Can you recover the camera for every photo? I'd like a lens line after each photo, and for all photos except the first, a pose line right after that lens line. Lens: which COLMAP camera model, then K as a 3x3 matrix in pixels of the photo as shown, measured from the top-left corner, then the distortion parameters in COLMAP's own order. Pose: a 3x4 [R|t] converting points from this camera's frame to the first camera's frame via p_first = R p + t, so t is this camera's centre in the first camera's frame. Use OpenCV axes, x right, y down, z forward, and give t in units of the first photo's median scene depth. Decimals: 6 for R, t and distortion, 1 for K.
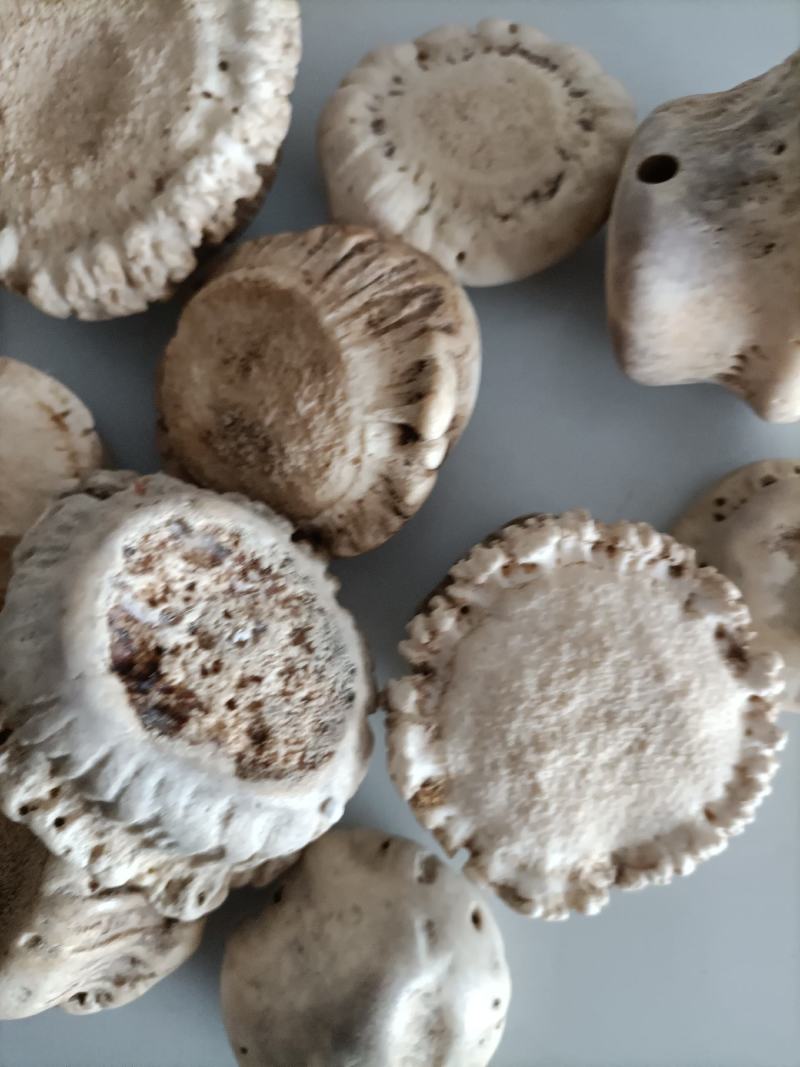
lens RADIAL K [[874.3, 0, 401.5], [0, 874.3, 534.7], [0, 0, 1]] dist [0.001489, -0.039218]
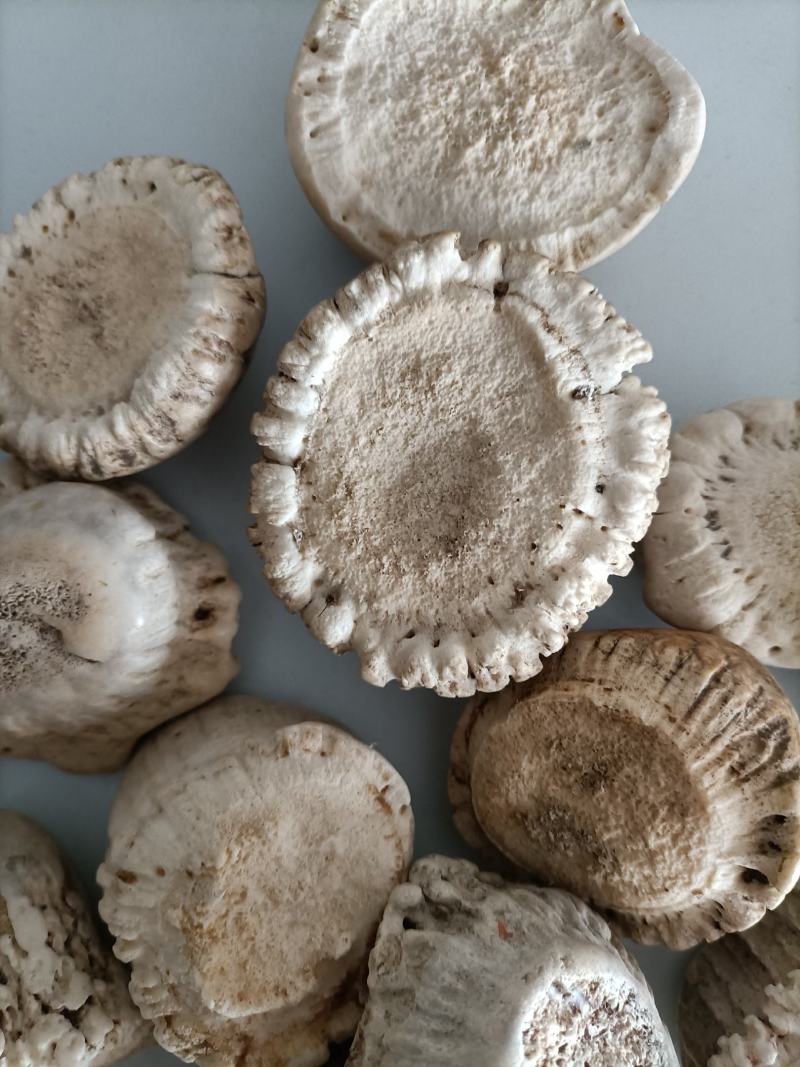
lens RADIAL K [[874.3, 0, 396.7], [0, 874.3, 538.4], [0, 0, 1]] dist [0.001489, -0.039218]
pose [[0.995785, 0.083938, 0.036975, -0.461747], [-0.084948, 0.996029, 0.026643, -0.481704], [-0.034592, -0.029672, 0.998961, 0.010689]]
